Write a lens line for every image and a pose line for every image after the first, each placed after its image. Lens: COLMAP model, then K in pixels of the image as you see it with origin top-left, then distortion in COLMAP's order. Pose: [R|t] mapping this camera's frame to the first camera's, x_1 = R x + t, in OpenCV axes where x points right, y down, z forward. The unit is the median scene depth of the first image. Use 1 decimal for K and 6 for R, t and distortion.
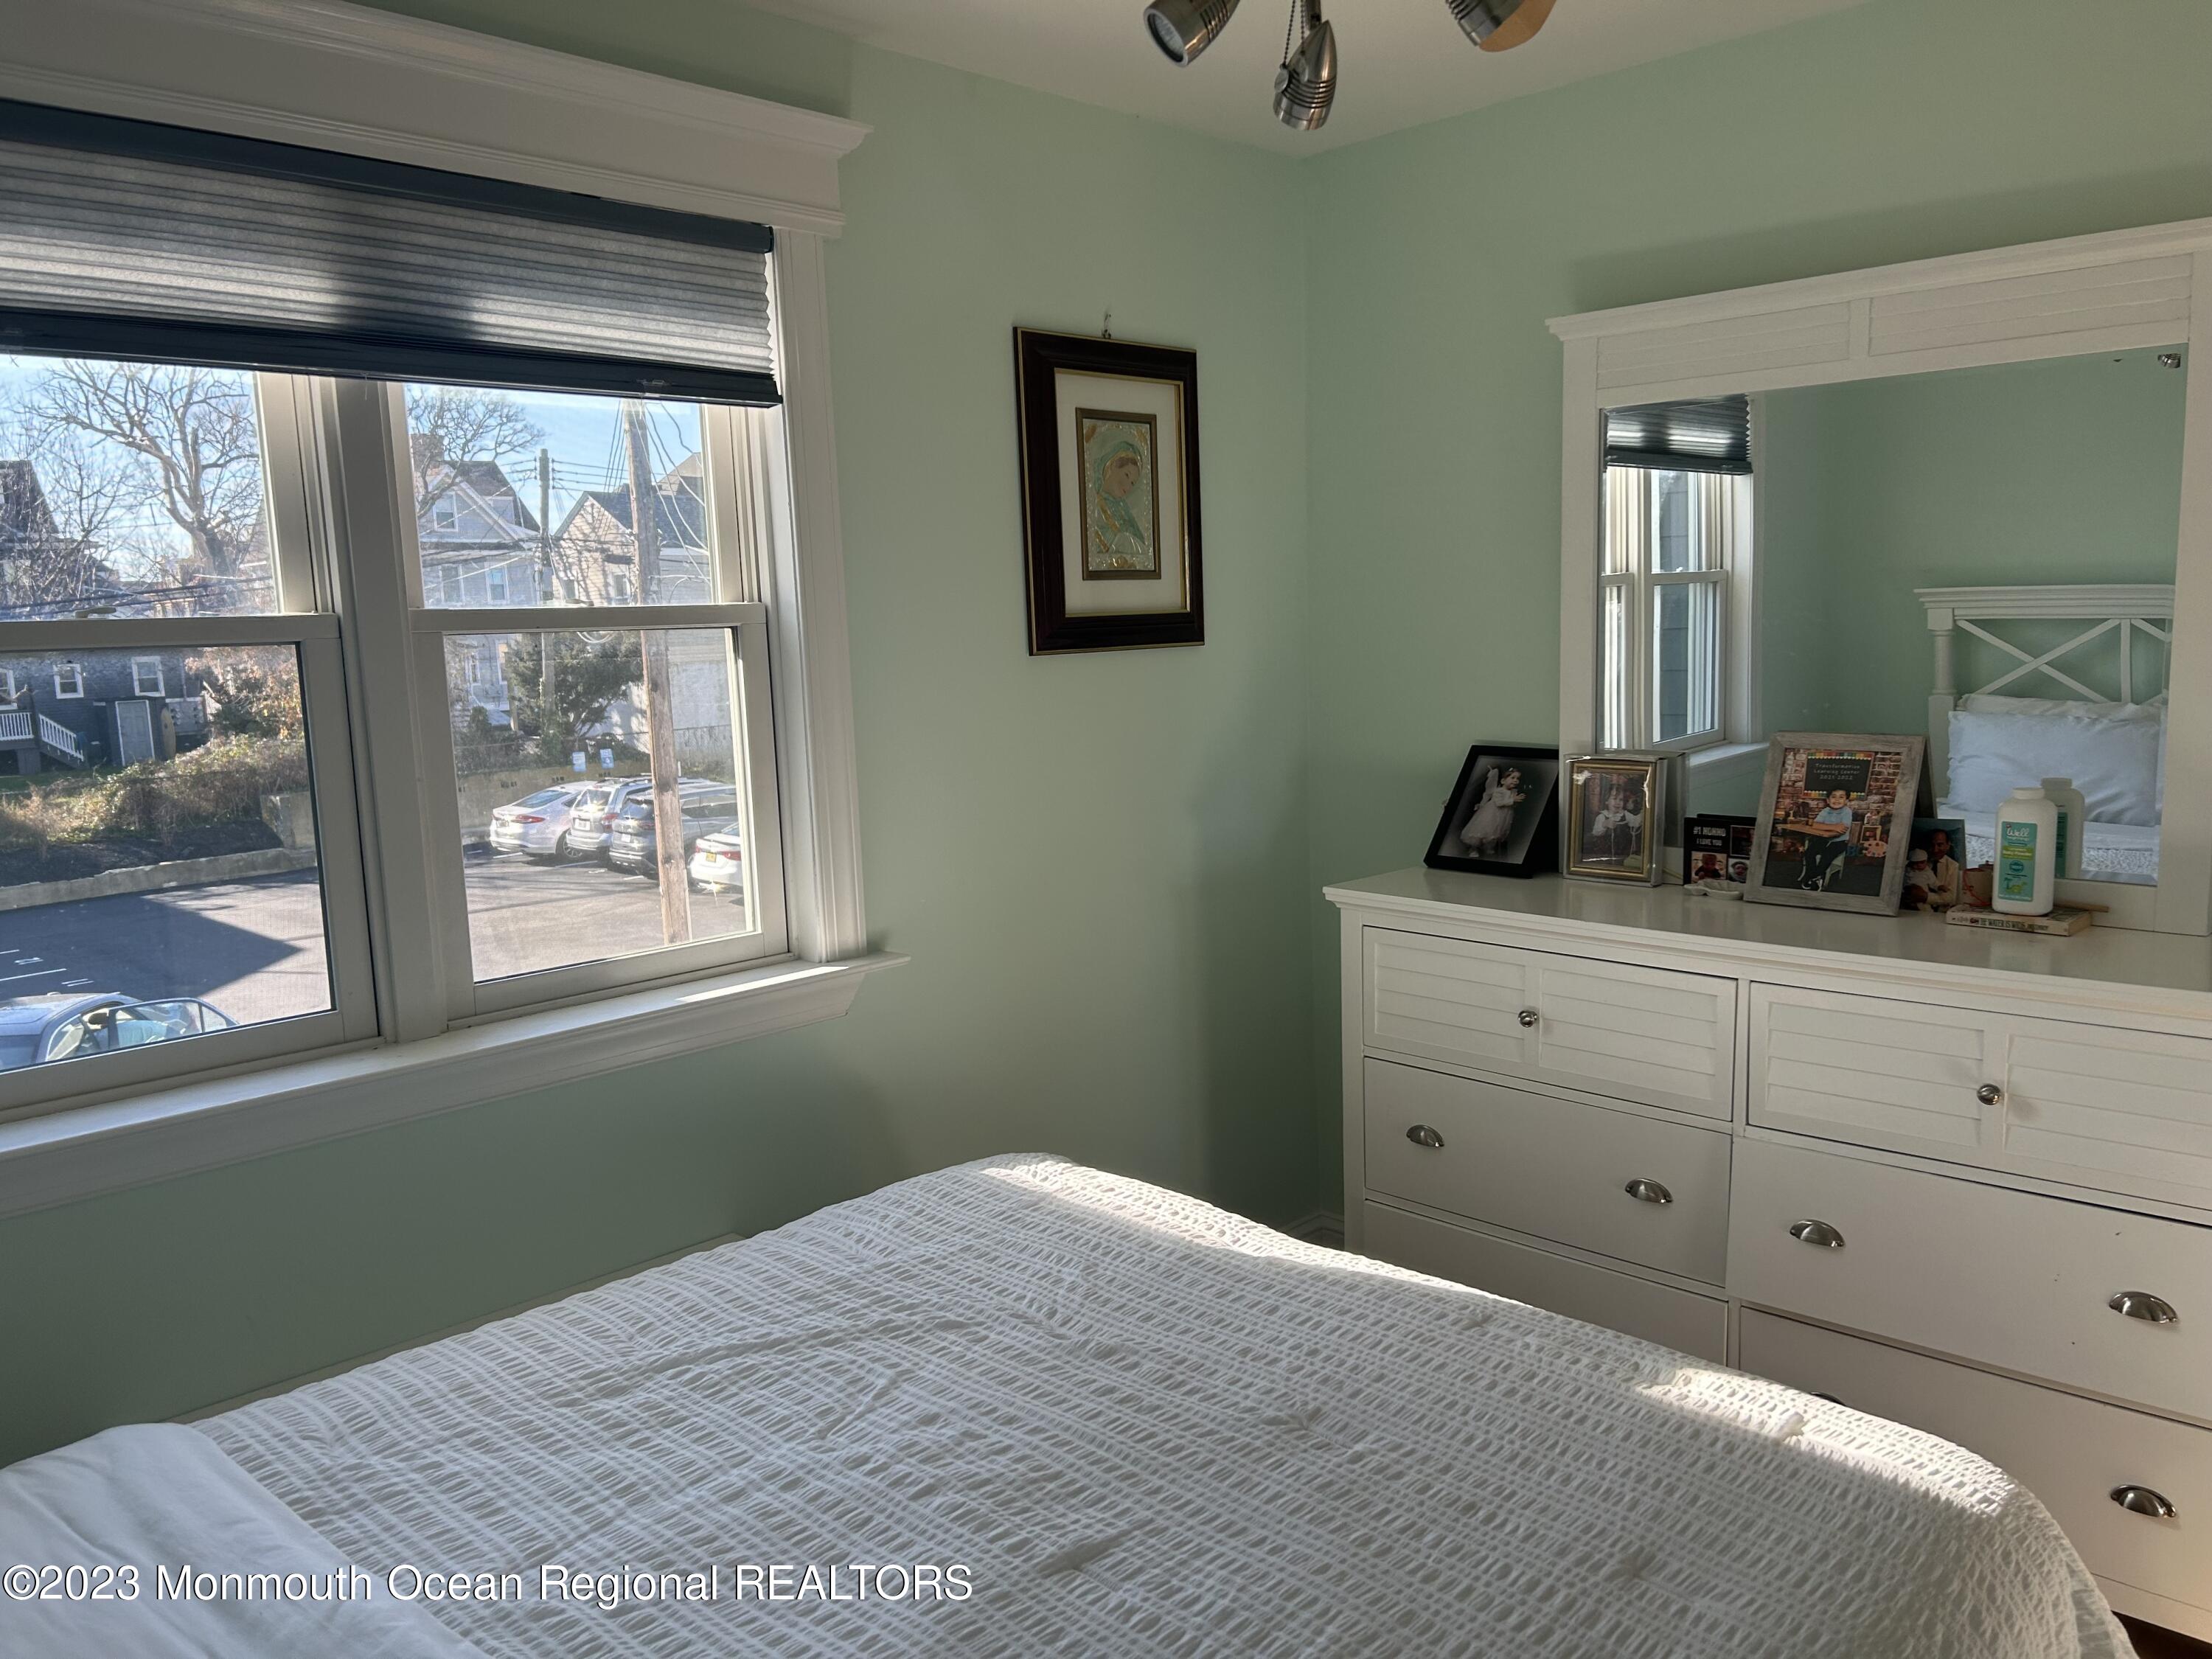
lens RADIAL K [[1671.7, 0, 1116.2], [0, 1671.7, 841.0], [0, 0, 1]] dist [0.061799, -0.053505]
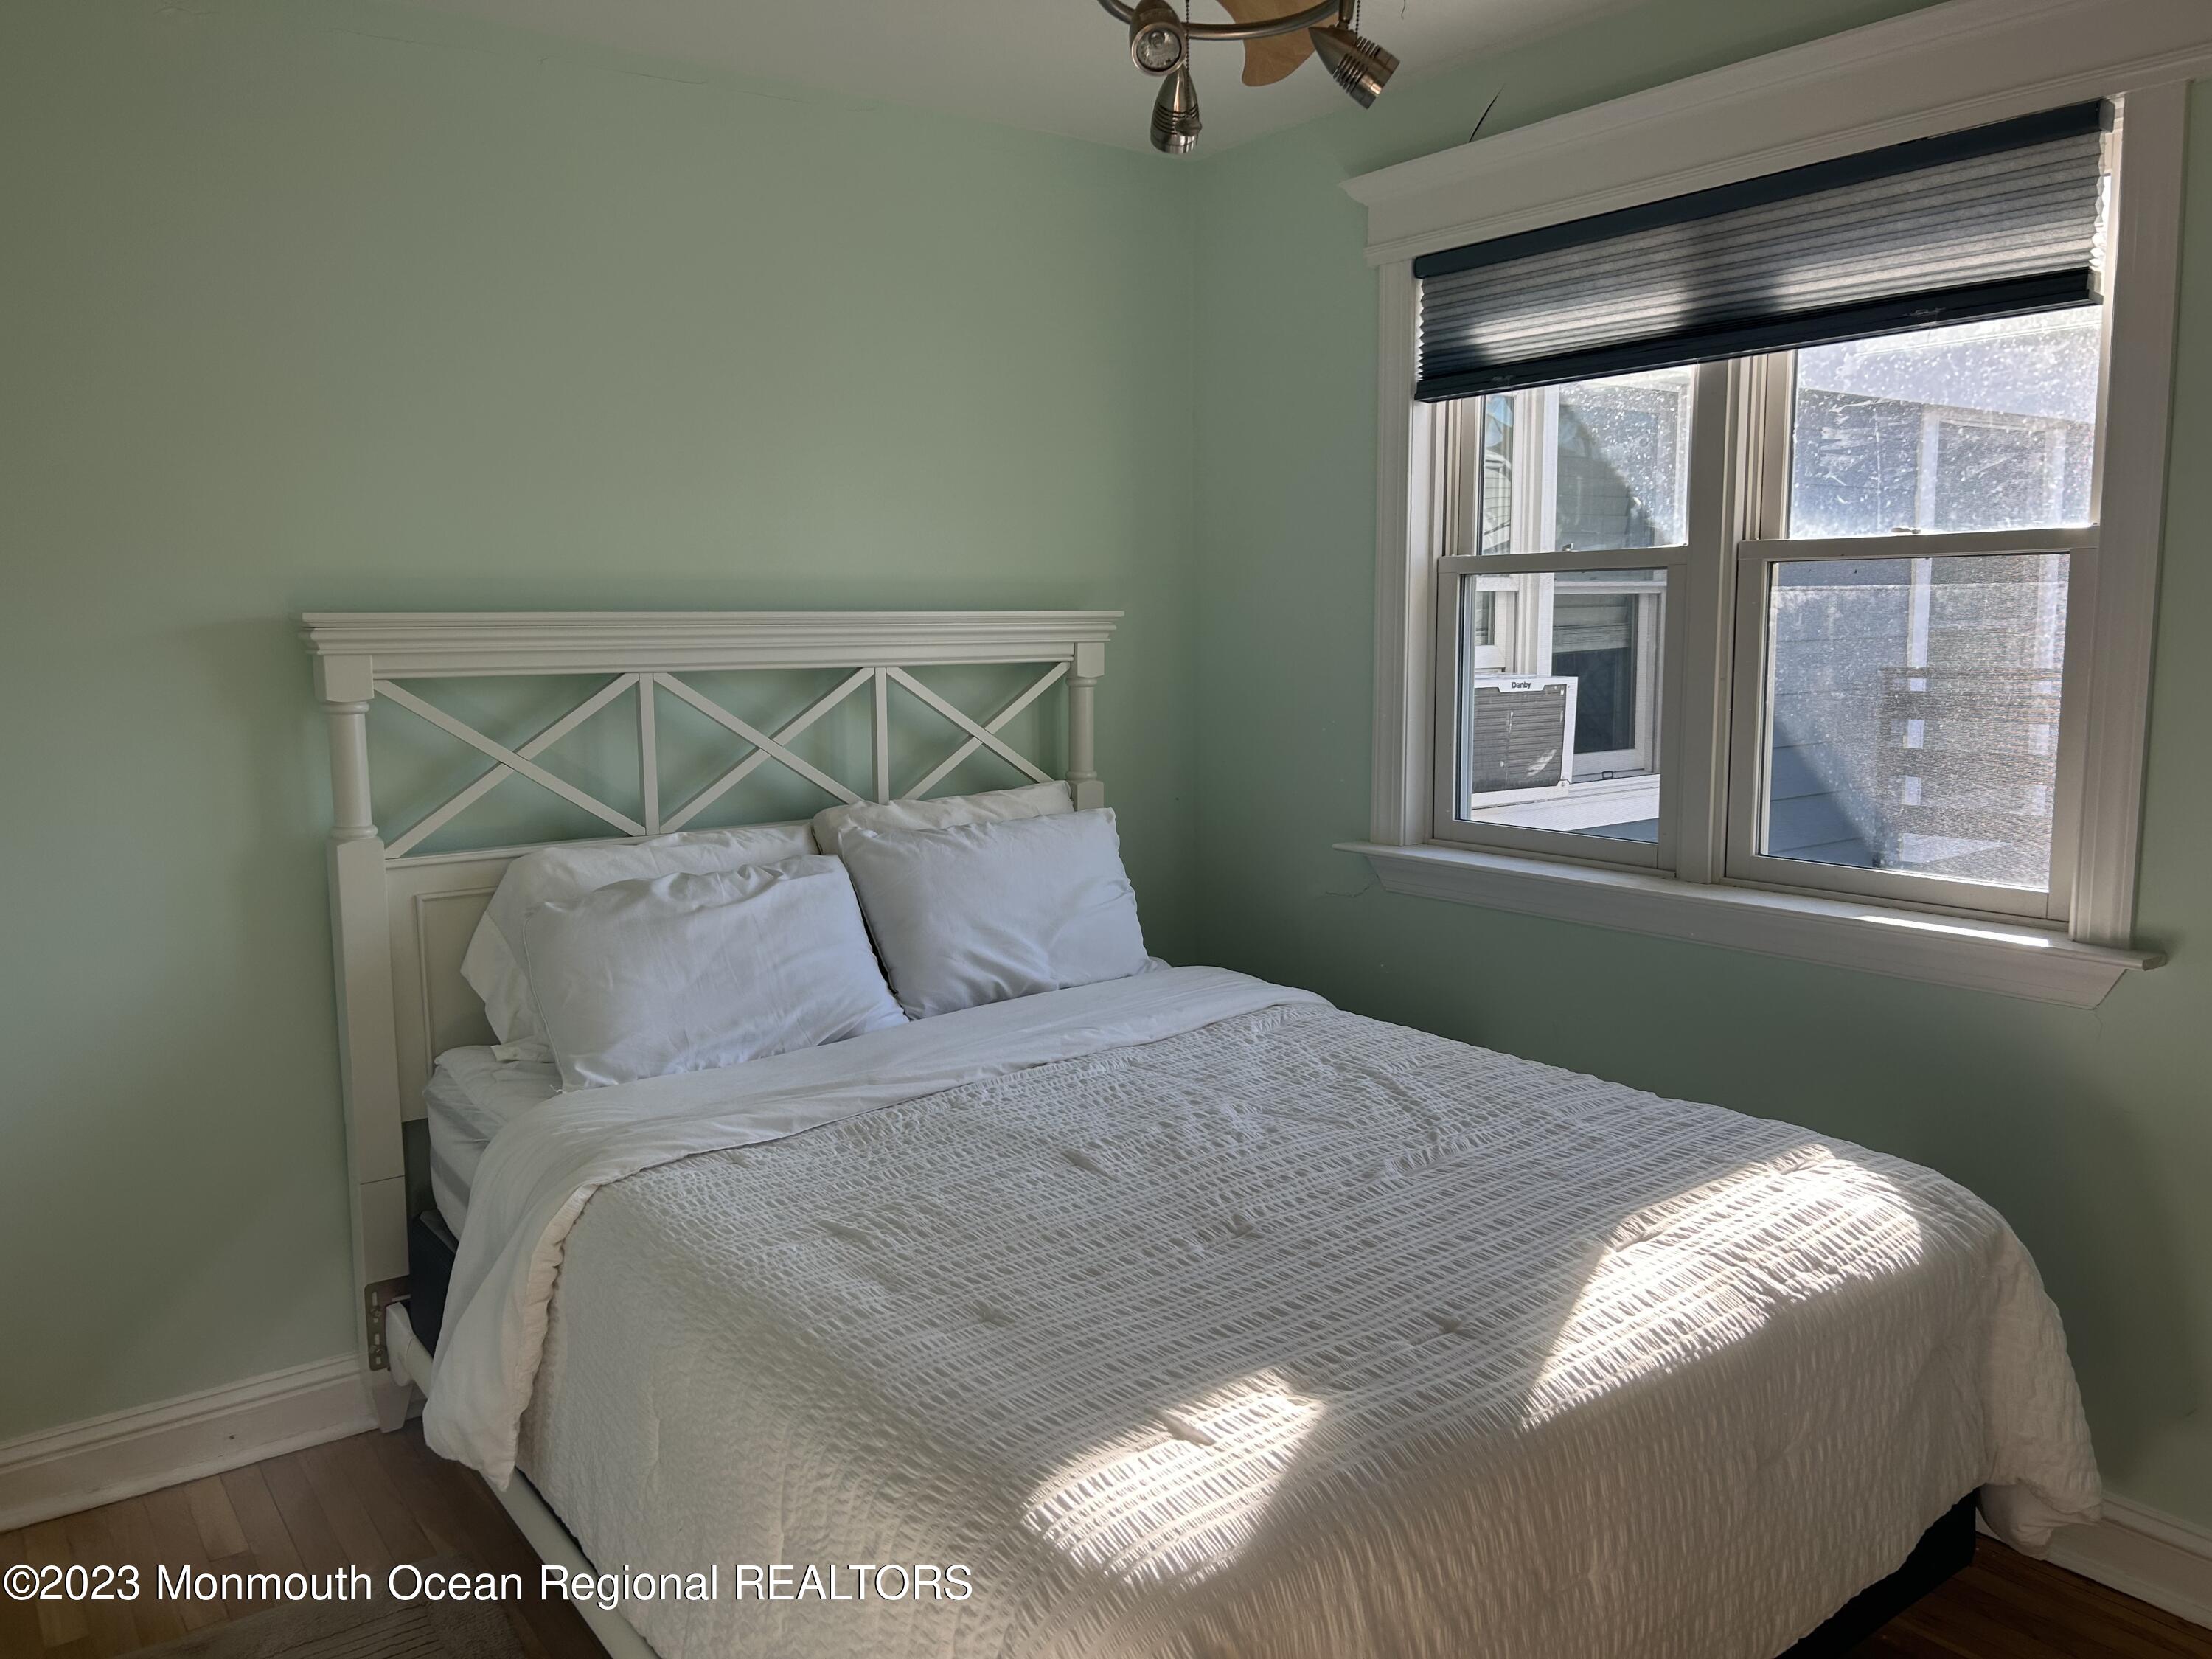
lens RADIAL K [[1671.7, 0, 1116.2], [0, 1671.7, 841.0], [0, 0, 1]] dist [0.061799, -0.053505]
pose [[-0.144035, 0.168928, -0.975047, 0.926579], [-0.123393, 0.974566, 0.187072, -0.102154], [0.981849, 0.147259, -0.119526, 0.759500]]
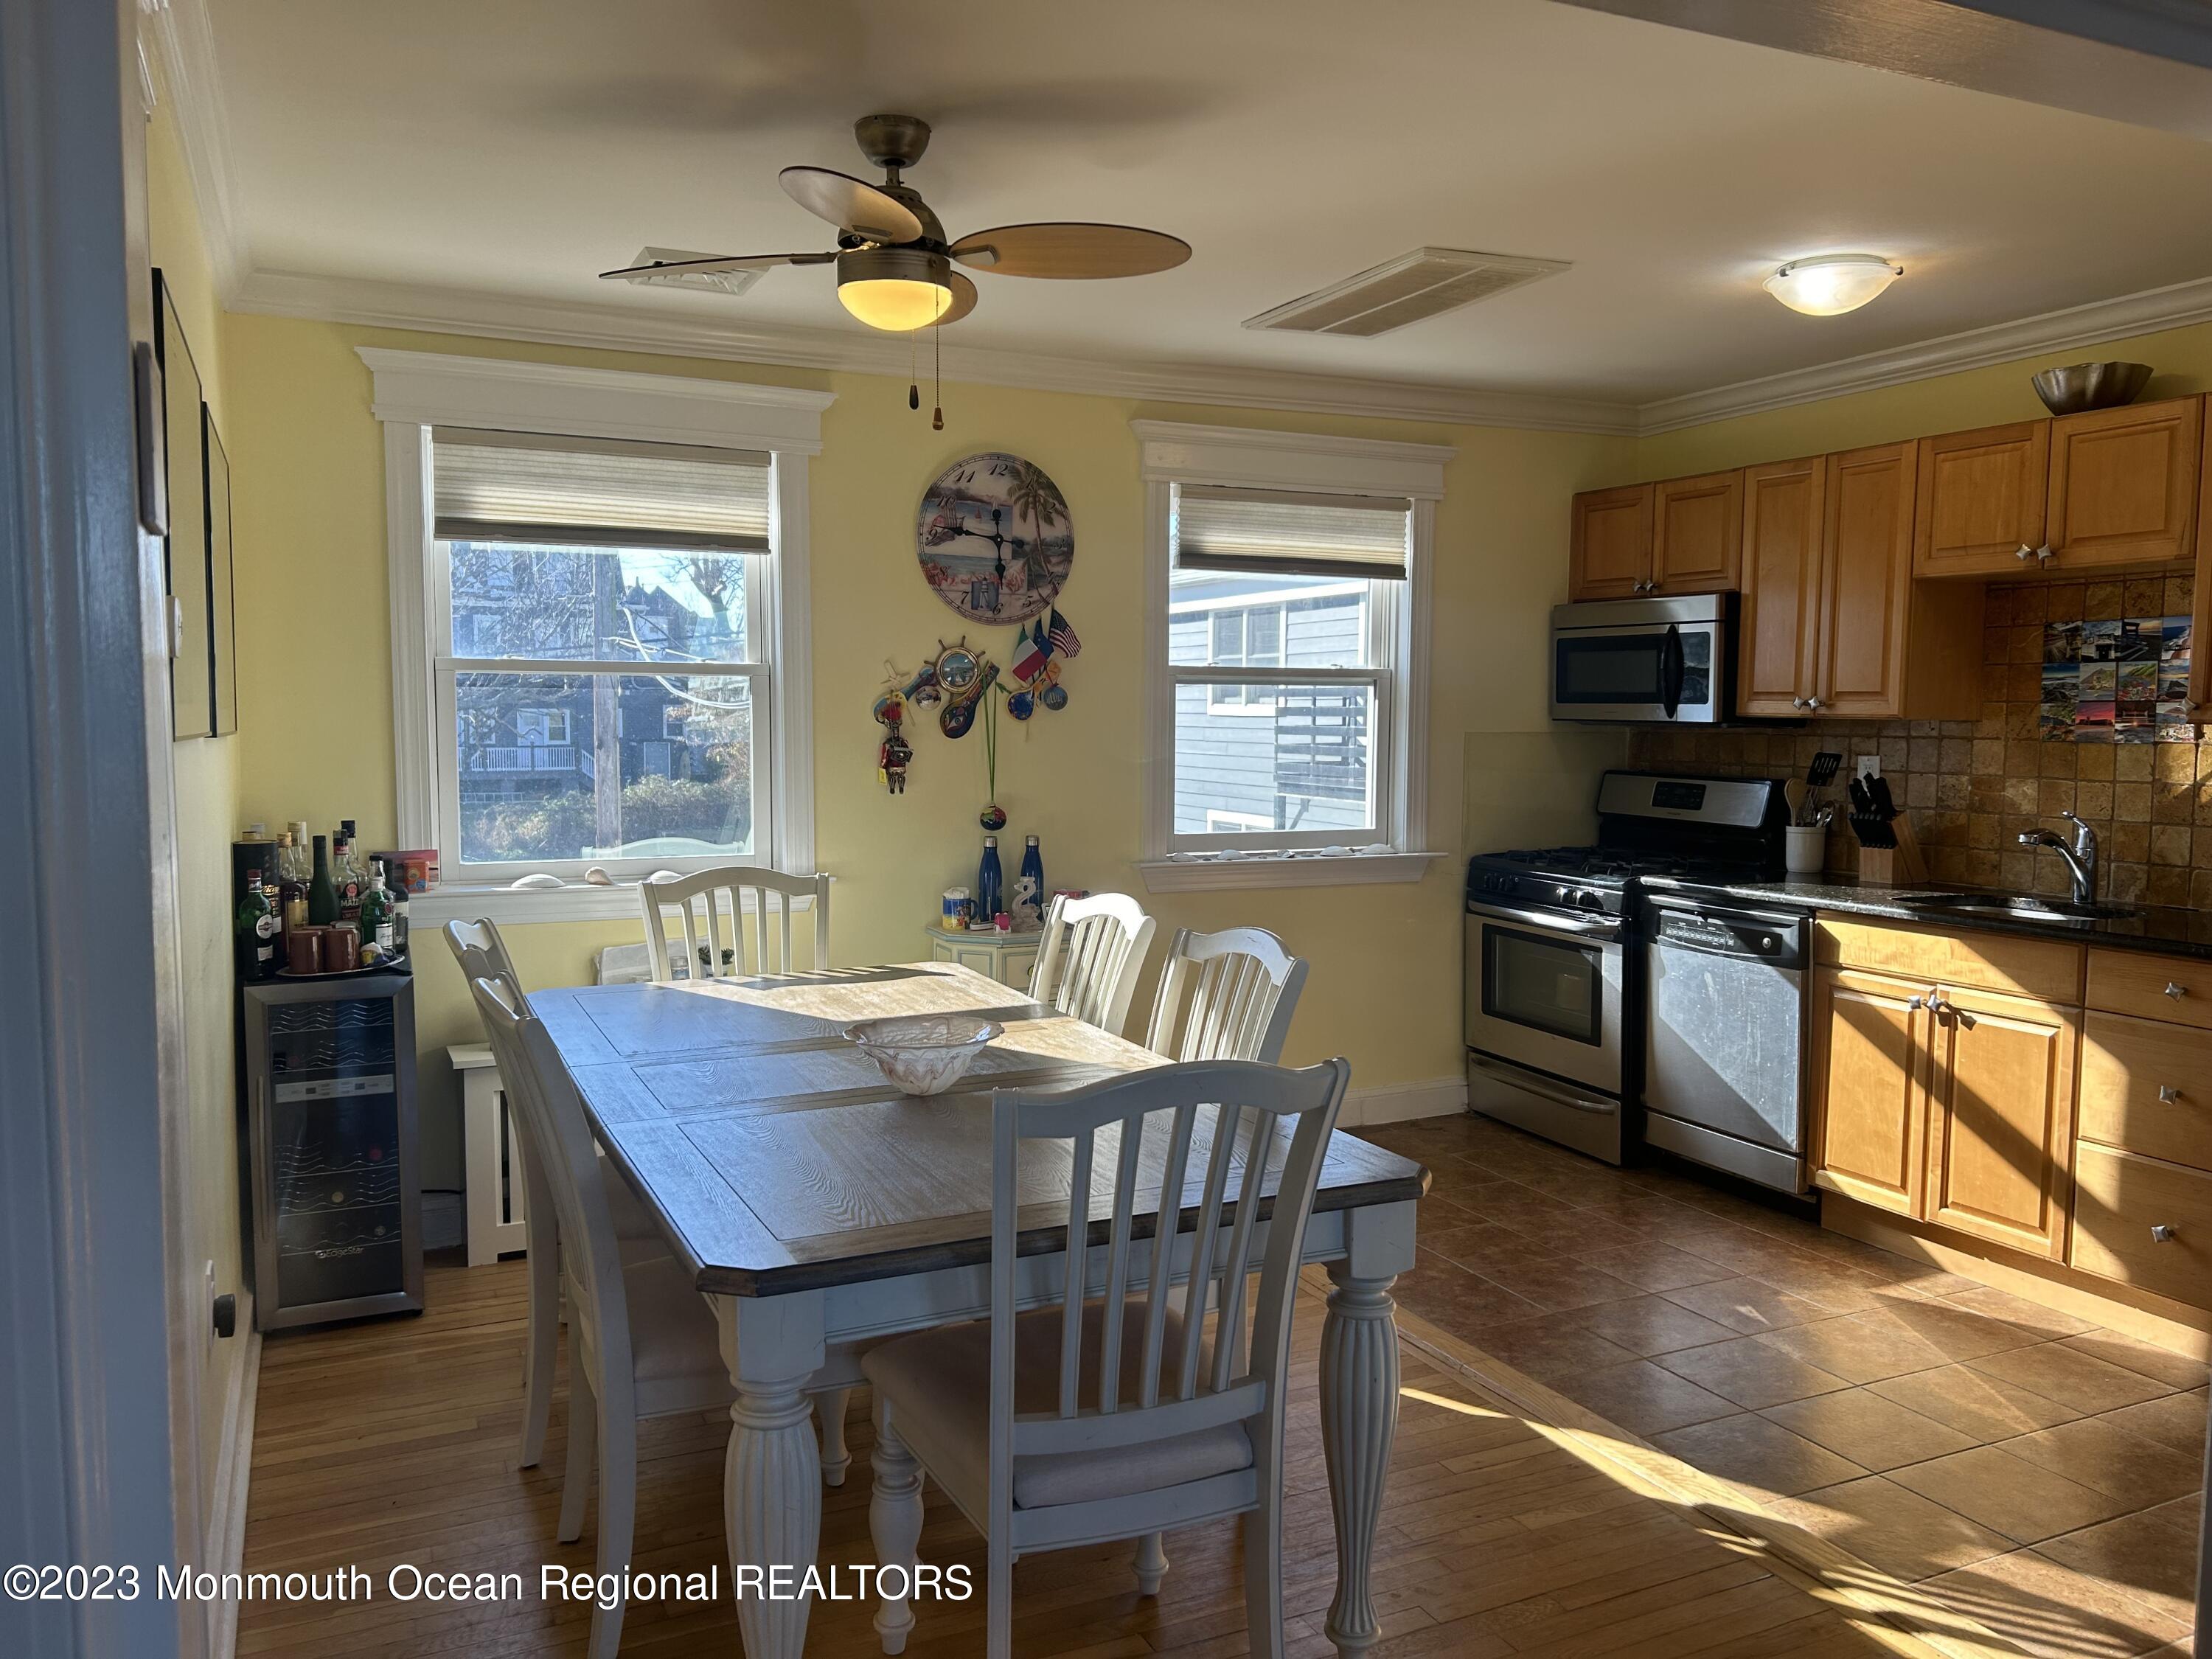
lens RADIAL K [[1671.7, 0, 1116.2], [0, 1671.7, 841.0], [0, 0, 1]] dist [0.061799, -0.053505]
pose [[0.930764, 0.074829, -0.357882, 0.288907], [-0.092145, 0.995246, -0.031550, 0.205319], [0.353819, 0.062343, 0.933234, -1.299050]]
